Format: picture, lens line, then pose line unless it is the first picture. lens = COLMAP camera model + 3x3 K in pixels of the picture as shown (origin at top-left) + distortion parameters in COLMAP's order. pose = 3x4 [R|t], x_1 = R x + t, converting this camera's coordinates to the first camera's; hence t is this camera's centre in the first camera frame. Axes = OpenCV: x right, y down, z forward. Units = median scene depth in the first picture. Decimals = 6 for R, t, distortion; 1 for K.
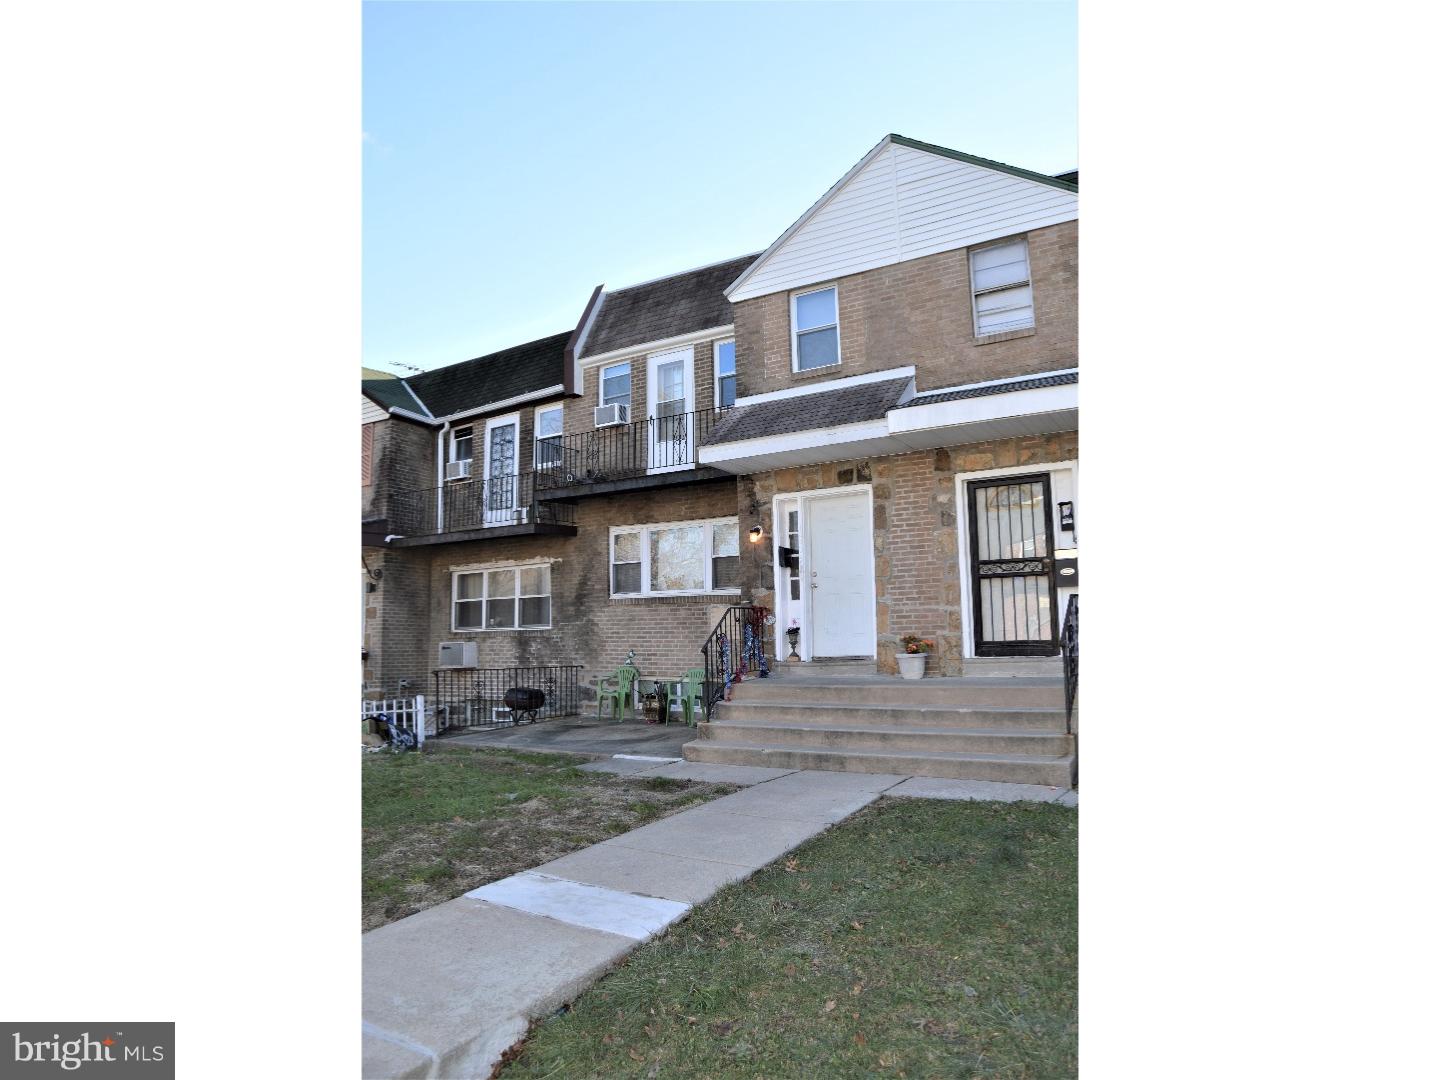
lens RADIAL K [[860.9, 0, 720.0], [0, 860.9, 540.0], [0, 0, 1]] dist [-0.088291, 0.000544]
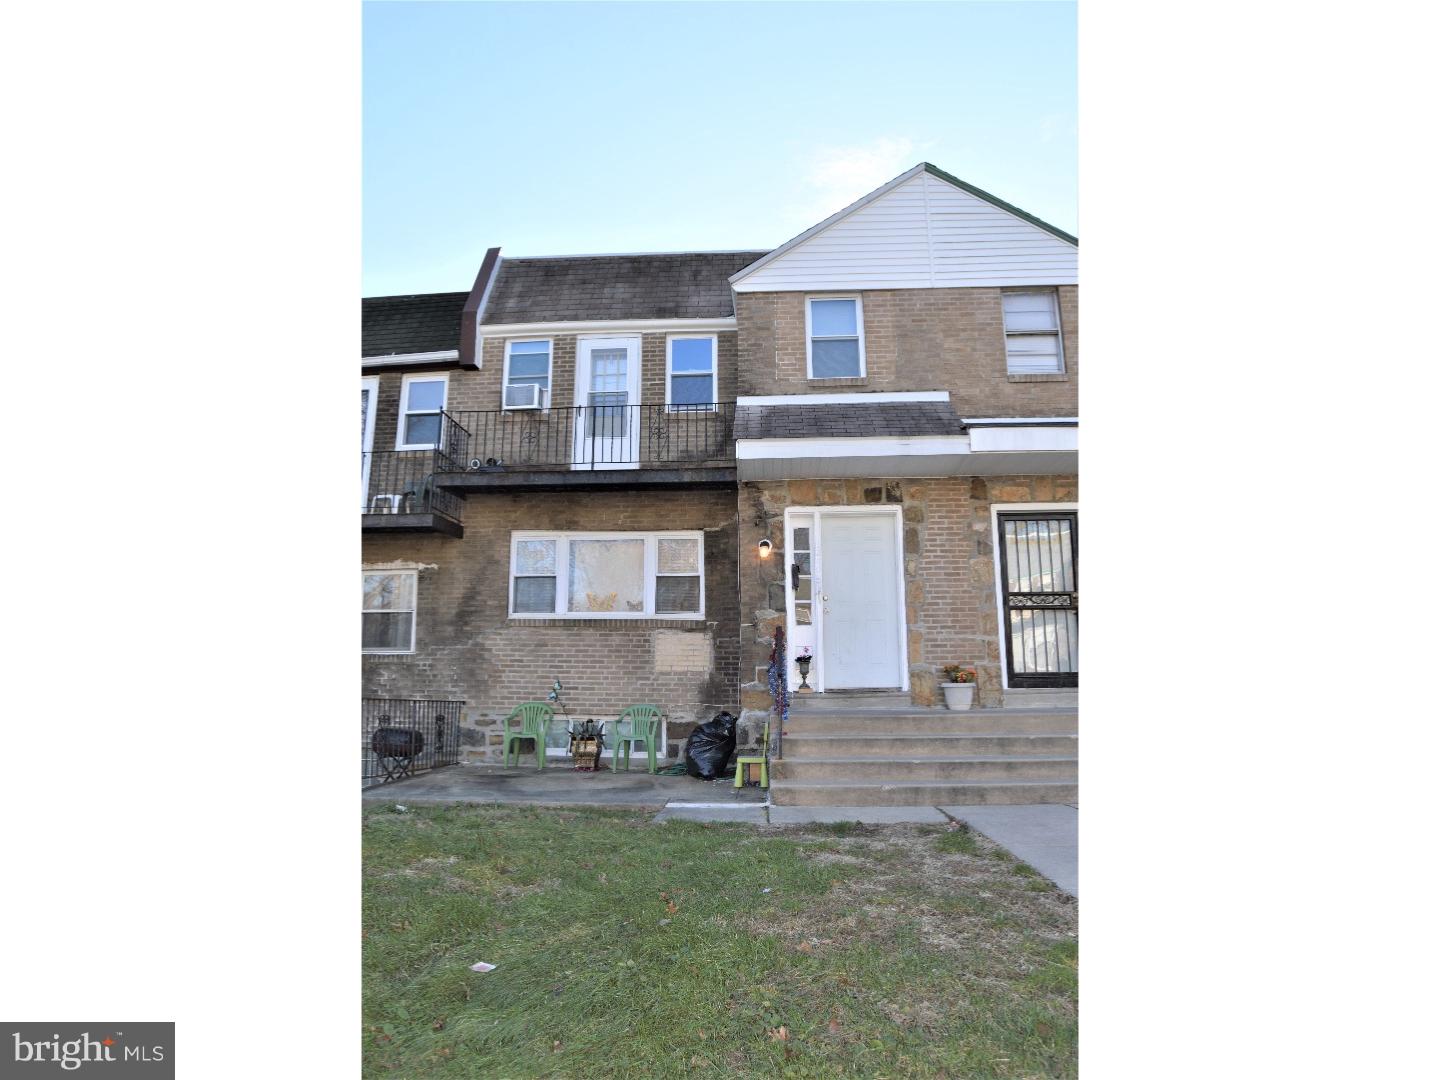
lens RADIAL K [[860.9, 0, 720.0], [0, 860.9, 540.0], [0, 0, 1]] dist [-0.088291, 0.000544]
pose [[0.885572, 0.103276, 0.452875, -0.405661], [-0.067809, 0.993268, -0.093914, 0.071573], [-0.459525, 0.052459, 0.886614, 0.238306]]
